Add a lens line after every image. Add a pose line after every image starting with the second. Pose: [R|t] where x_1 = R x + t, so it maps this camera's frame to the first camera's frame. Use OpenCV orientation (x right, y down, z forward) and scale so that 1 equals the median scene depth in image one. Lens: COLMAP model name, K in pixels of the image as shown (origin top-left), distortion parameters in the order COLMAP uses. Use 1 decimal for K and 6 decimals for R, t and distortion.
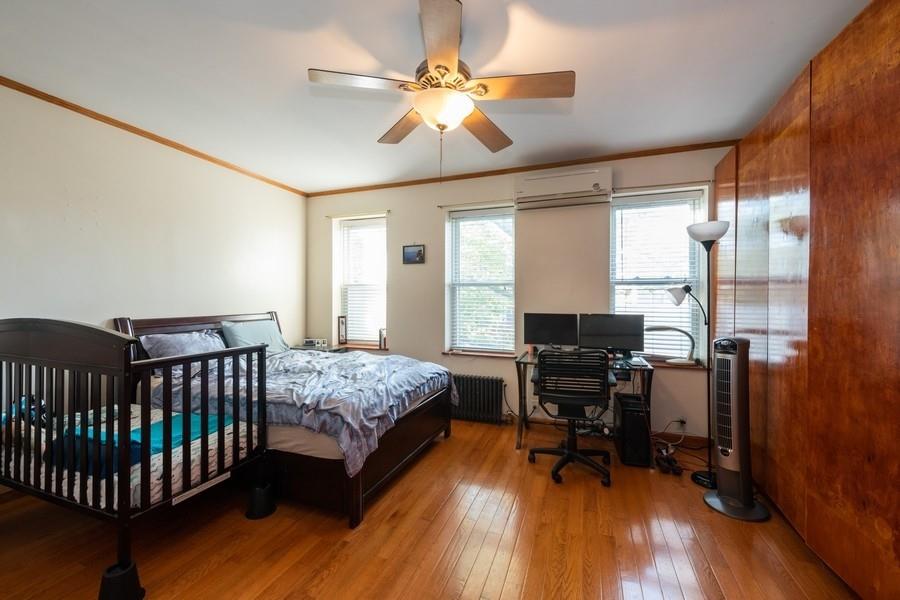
lens RADIAL K [[363.9, 0, 450.0], [0, 363.9, 300.0], [0, 0, 1]] dist [0.002784, -0.003450]
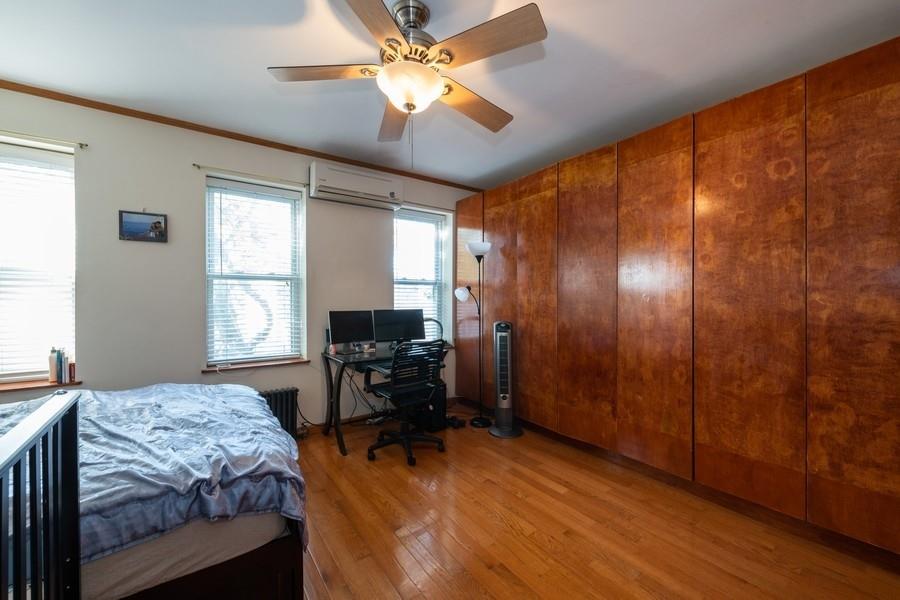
lens RADIAL K [[363.9, 0, 450.0], [0, 363.9, 300.0], [0, 0, 1]] dist [0.002784, -0.003450]
pose [[0.552807, -0.006586, 0.833283, -0.435887], [0.002203, 0.999977, 0.006441, 0.001966], [-0.833306, -0.001725, 0.552809, 0.245796]]
